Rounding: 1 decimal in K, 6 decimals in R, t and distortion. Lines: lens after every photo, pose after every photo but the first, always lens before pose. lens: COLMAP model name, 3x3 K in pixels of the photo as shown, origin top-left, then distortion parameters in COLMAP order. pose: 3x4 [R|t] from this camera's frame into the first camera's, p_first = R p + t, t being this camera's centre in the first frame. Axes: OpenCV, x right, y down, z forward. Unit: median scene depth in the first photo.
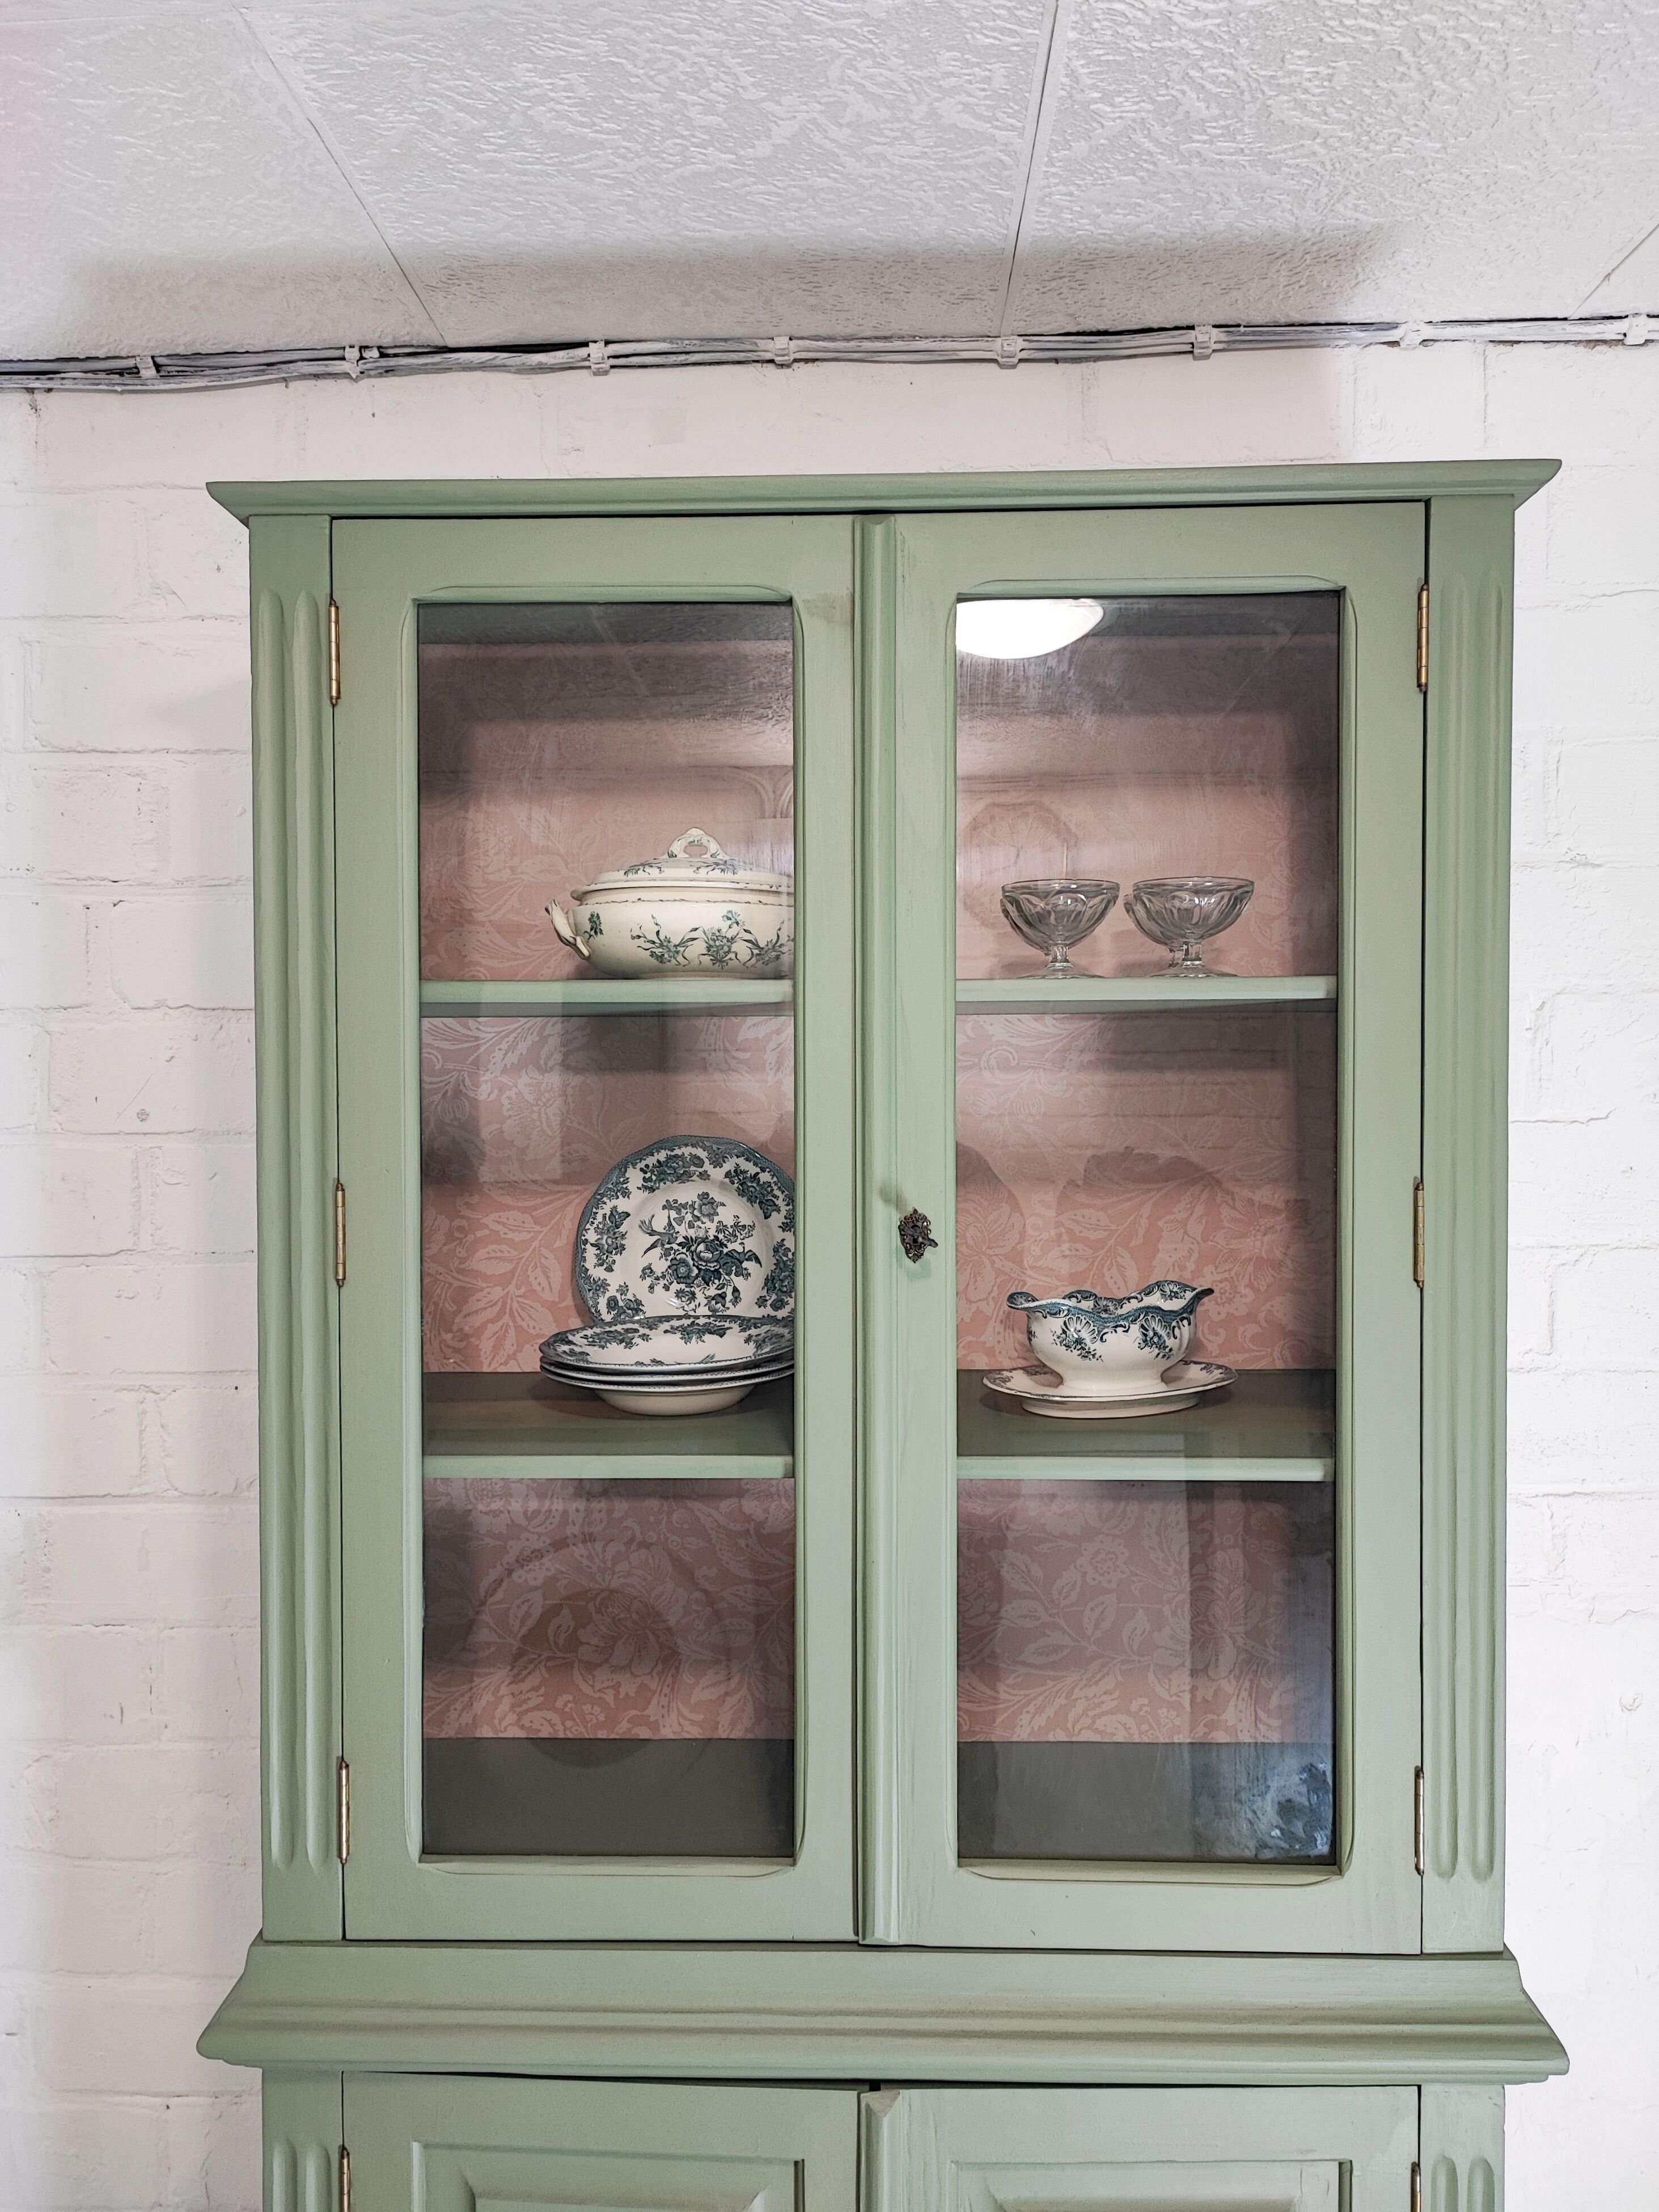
lens RADIAL K [[1607.9, 0, 839.4], [0, 1607.9, 1112.9], [0, 0, 1]] dist [0.055349, -0.067180]
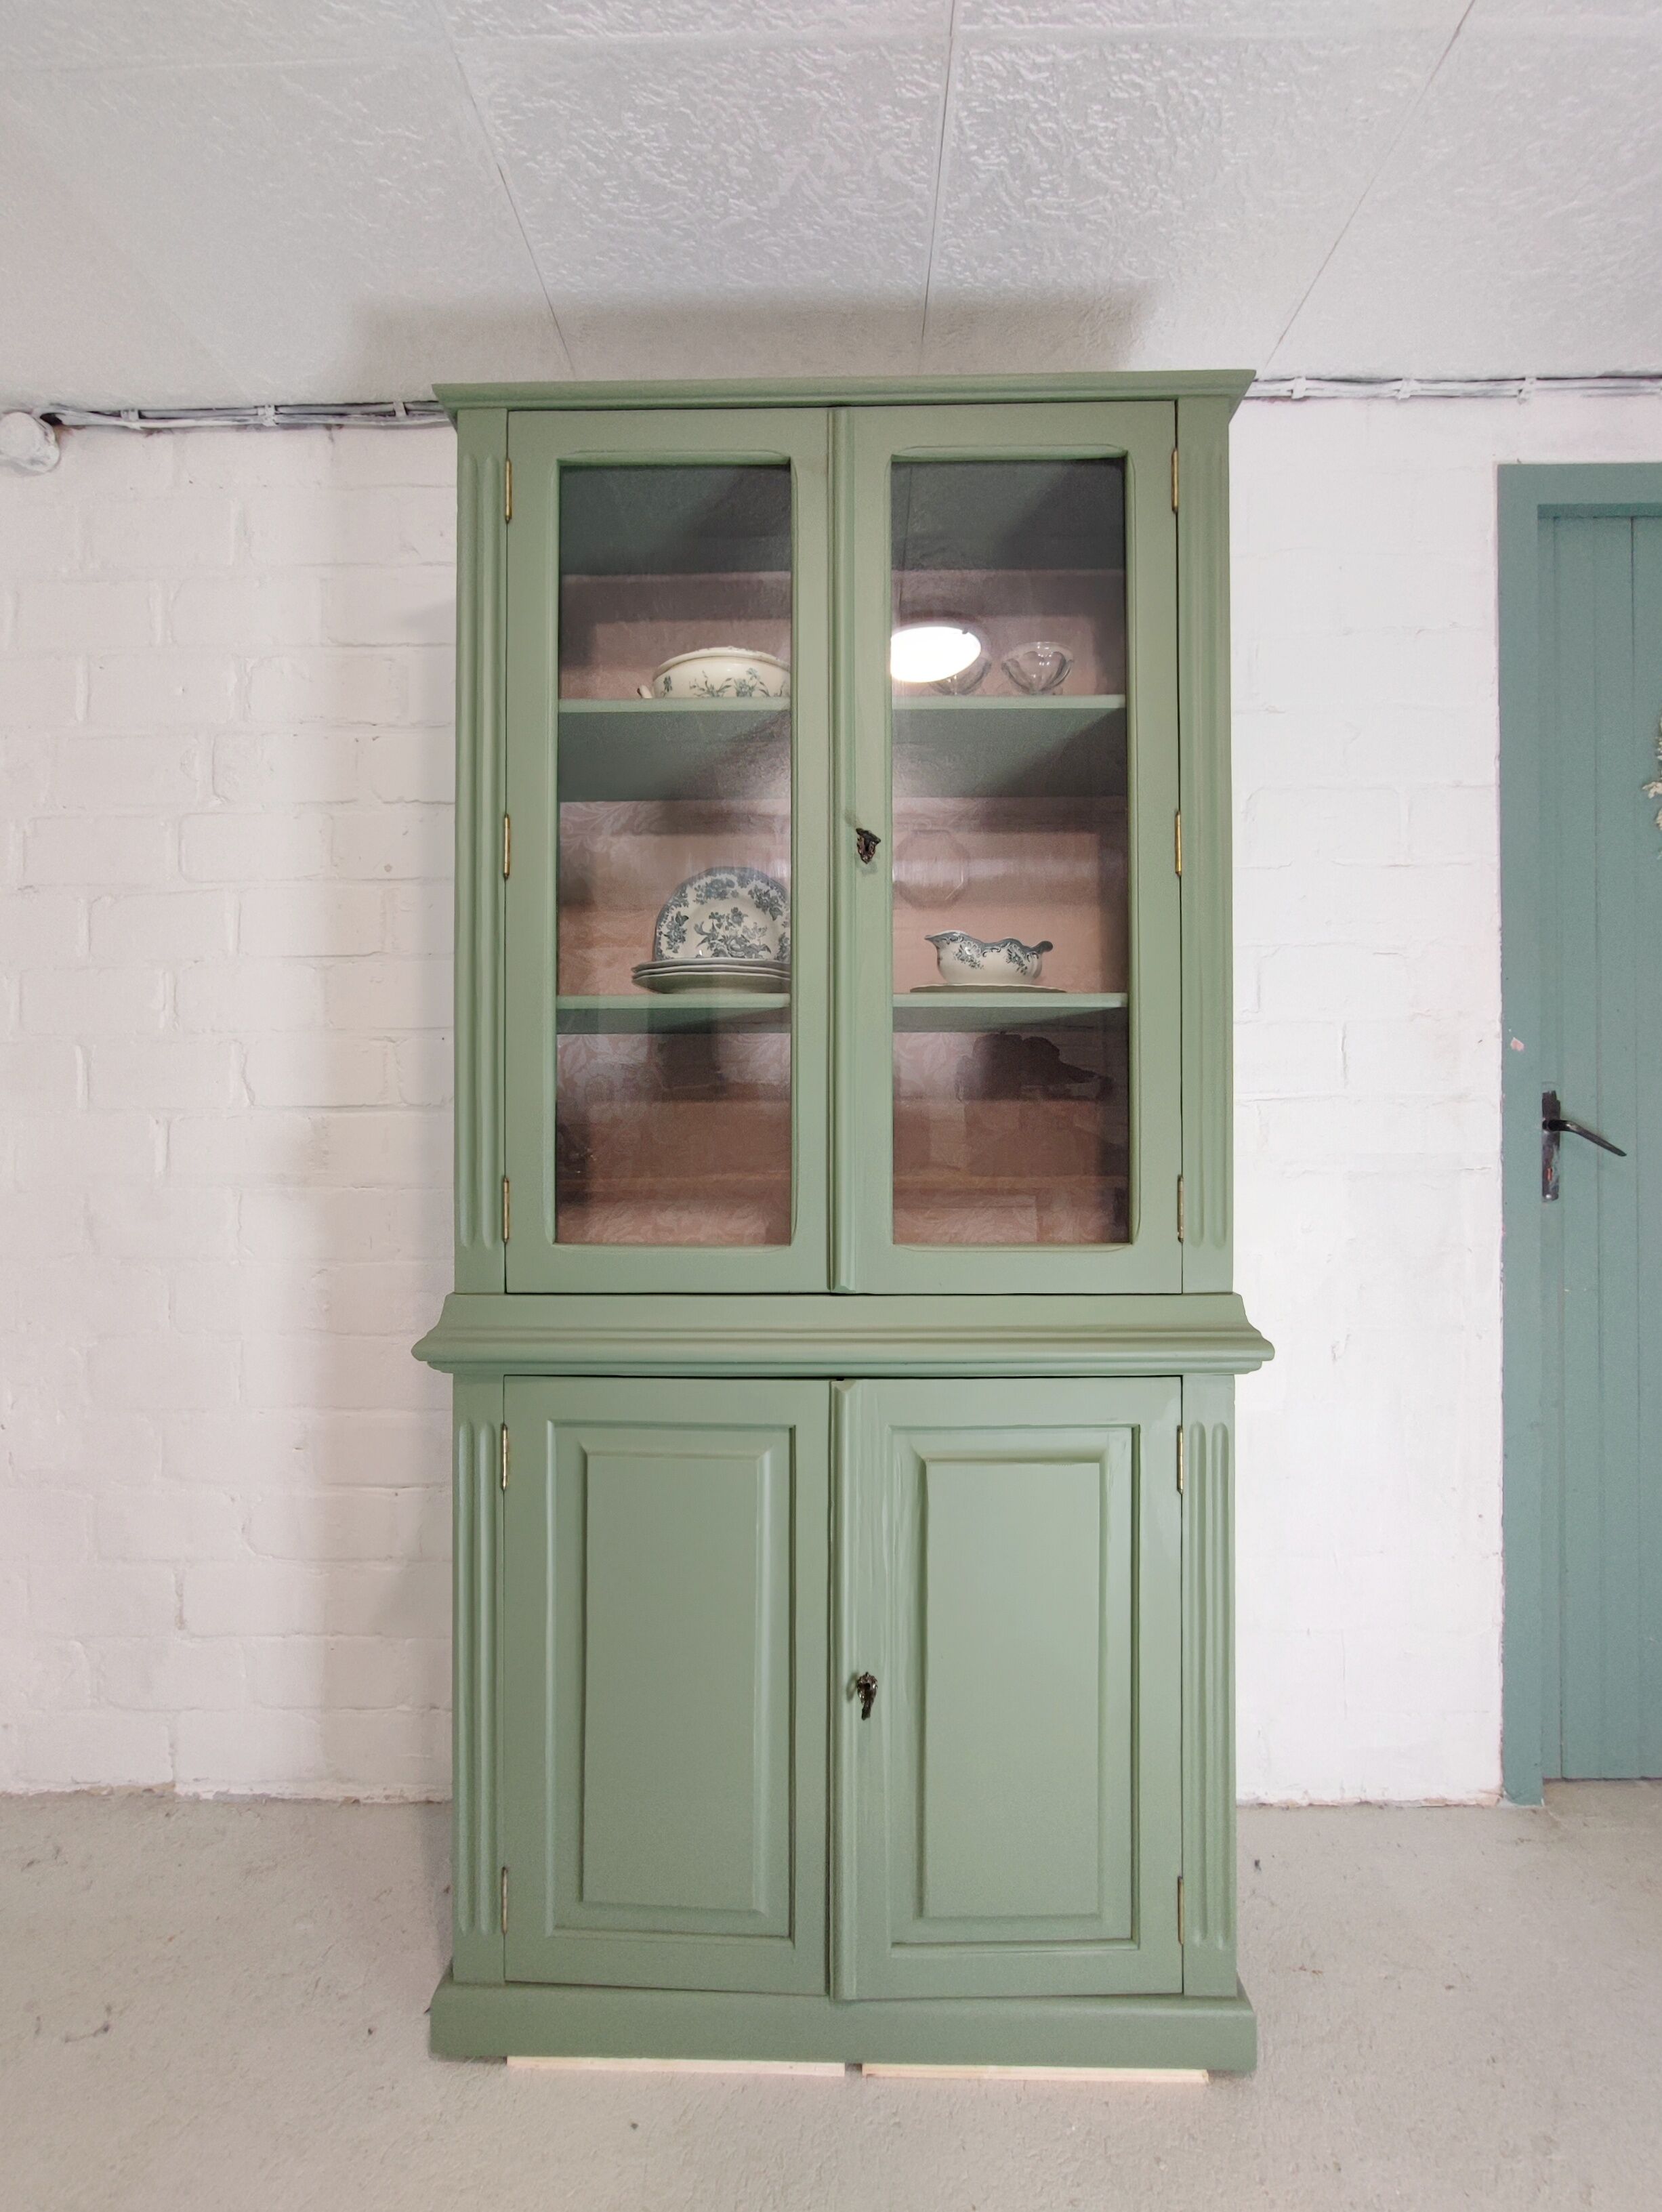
lens RADIAL K [[991.4, 0, 831.9], [0, 991.4, 1117.8], [0, 0, 1]] dist [-0.006723, 0.000079]
pose [[0.999937, 0.001560, 0.011134, 0.001562], [-0.001212, 0.999514, -0.031165, 0.287402], [-0.011177, 0.031150, 0.999452, 0.017933]]
